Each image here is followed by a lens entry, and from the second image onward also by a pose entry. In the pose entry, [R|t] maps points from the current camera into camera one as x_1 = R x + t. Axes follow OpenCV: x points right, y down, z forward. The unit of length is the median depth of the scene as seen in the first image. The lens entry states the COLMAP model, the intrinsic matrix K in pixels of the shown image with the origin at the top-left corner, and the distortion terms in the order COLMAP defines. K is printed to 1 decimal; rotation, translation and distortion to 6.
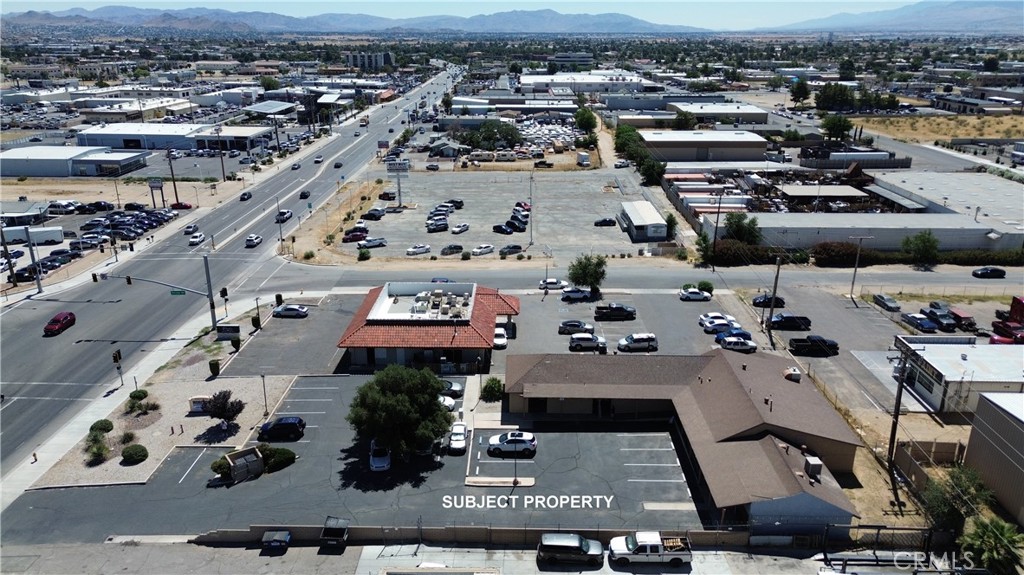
lens RADIAL K [[723.4, 0, 512.0], [0, 723.4, 287.5], [0, 0, 1]] dist [0.075356, -0.079886]
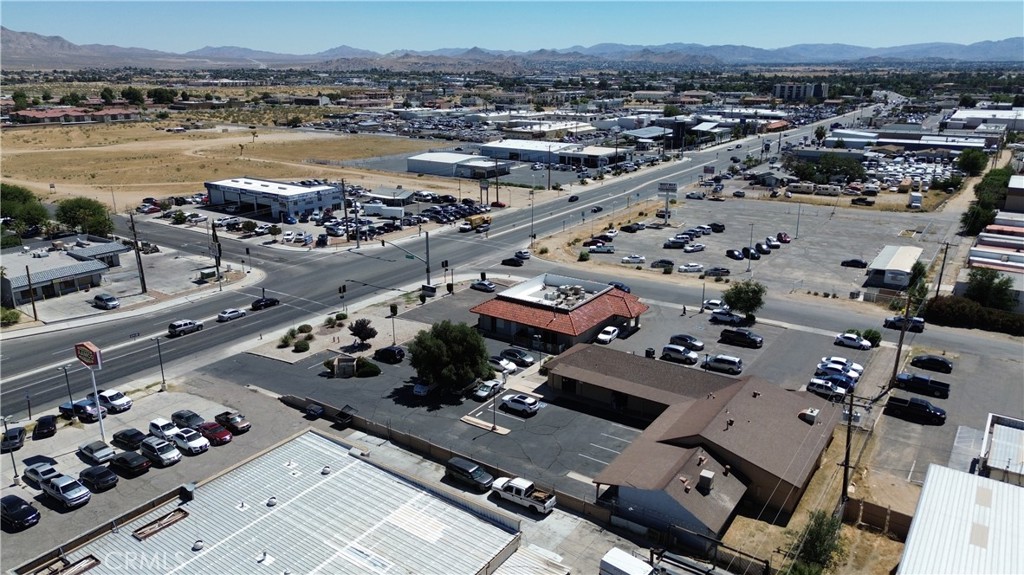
lens RADIAL K [[723.4, 0, 512.0], [0, 723.4, 287.5], [0, 0, 1]] dist [0.075356, -0.079886]
pose [[0.831315, 0.160656, -0.532076, 0.354810], [-0.181315, 0.983331, 0.013621, 0.008425], [0.525395, 0.085150, 0.846587, -0.014494]]
